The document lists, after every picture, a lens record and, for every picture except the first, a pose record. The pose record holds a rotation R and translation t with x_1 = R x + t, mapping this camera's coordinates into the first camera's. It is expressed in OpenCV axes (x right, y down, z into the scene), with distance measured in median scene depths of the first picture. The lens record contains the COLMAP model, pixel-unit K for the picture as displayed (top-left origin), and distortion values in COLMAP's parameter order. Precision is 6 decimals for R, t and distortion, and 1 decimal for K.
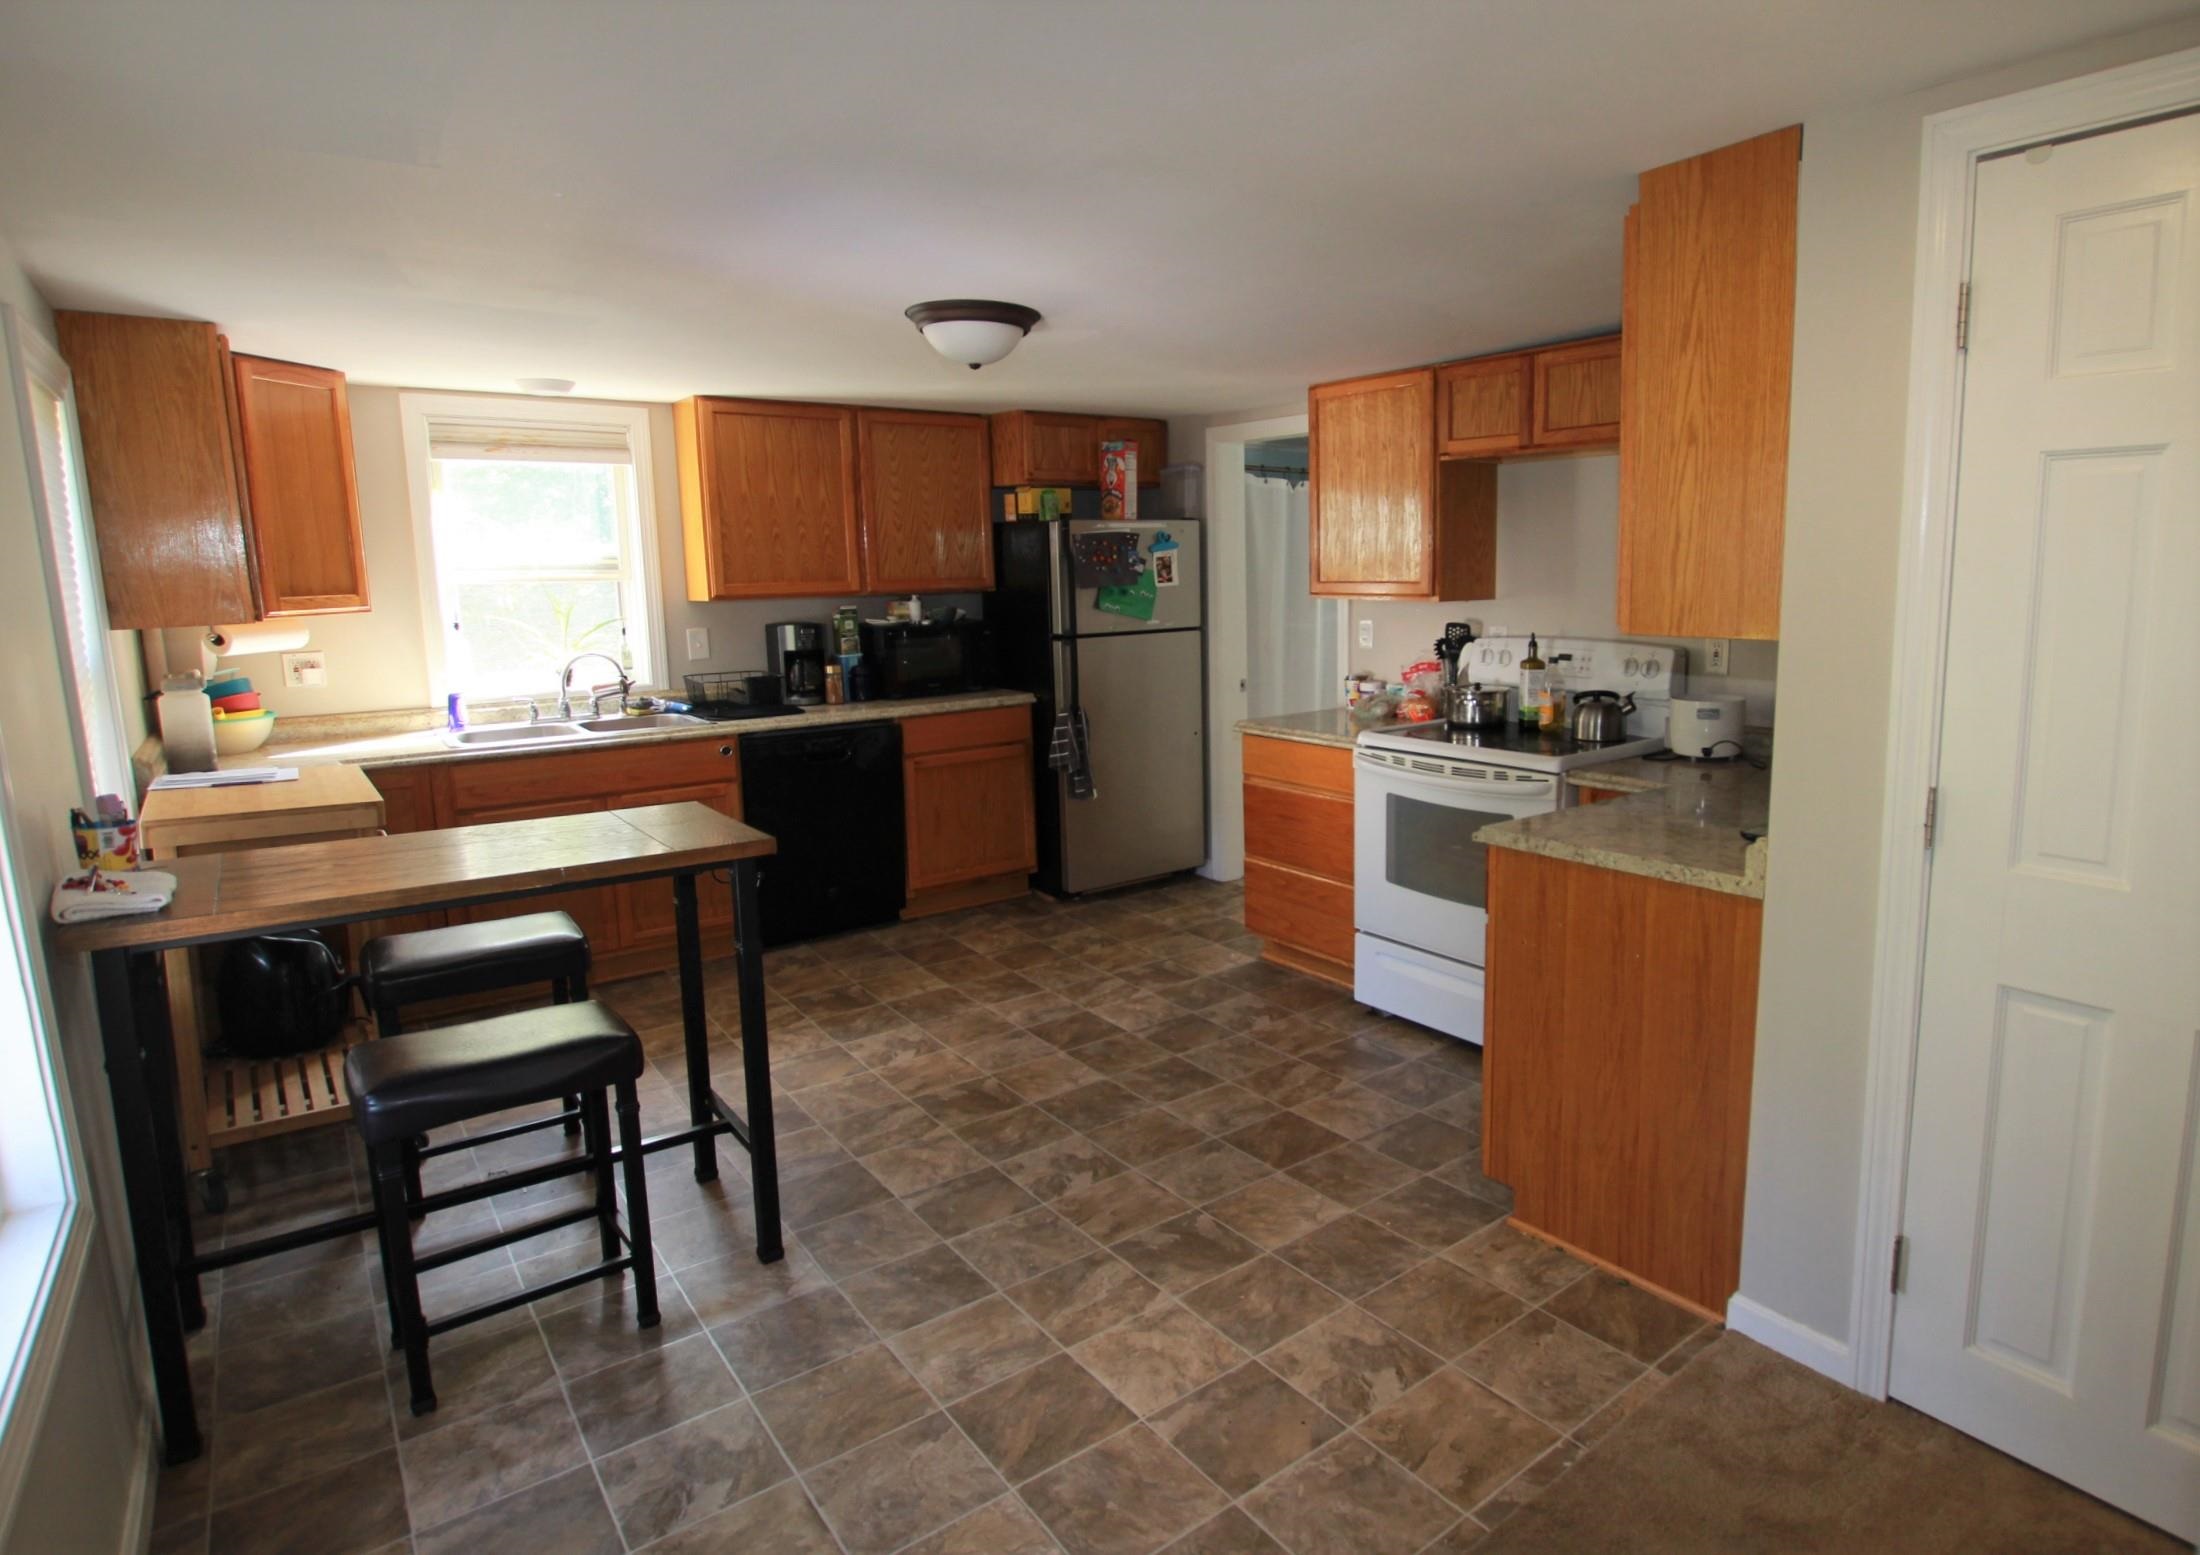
lens RADIAL K [[1084.3, 0, 1100.0], [0, 1084.3, 777.5], [0, 0, 1]] dist [-0.025200, 0.000476]
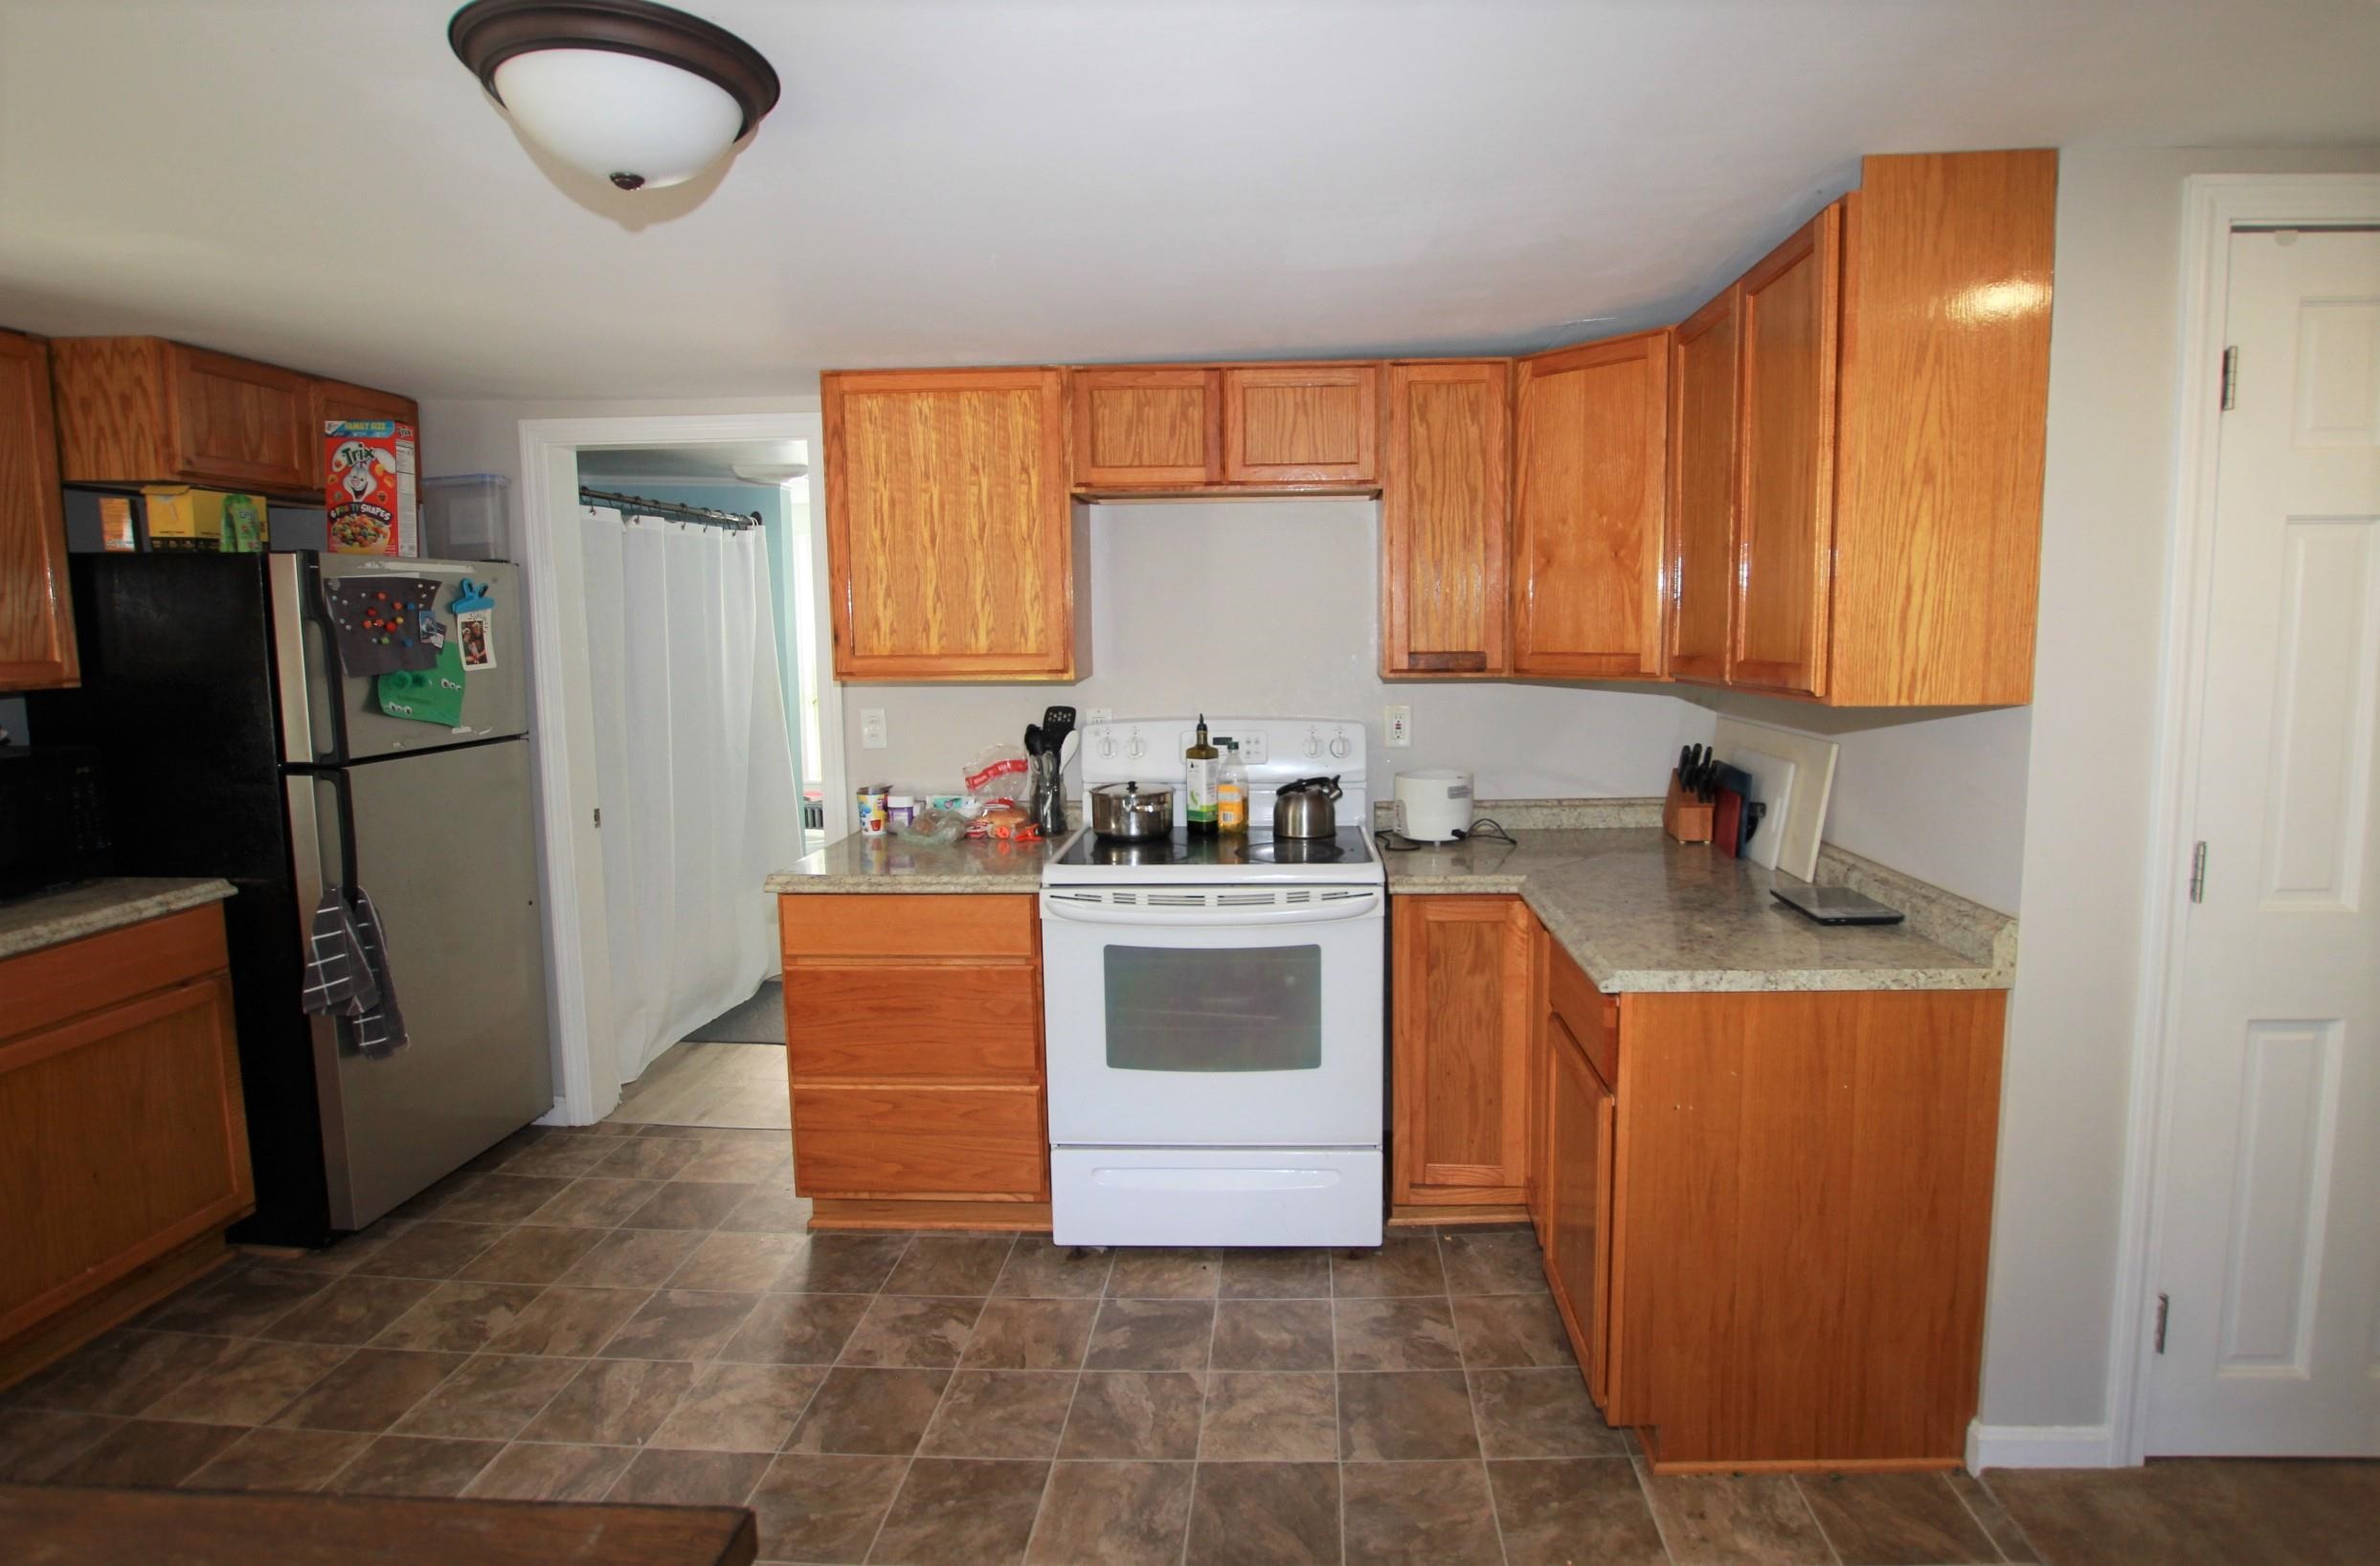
lens RADIAL K [[1203.3, 0, 1190.0], [0, 1203.3, 783.0], [0, 0, 1]] dist [-0.029422, 0.001786]
pose [[0.647618, -0.090474, 0.756575, -0.291270], [0.148009, 0.988950, -0.008431, -0.077263], [-0.747452, 0.117439, 0.653853, 0.429599]]
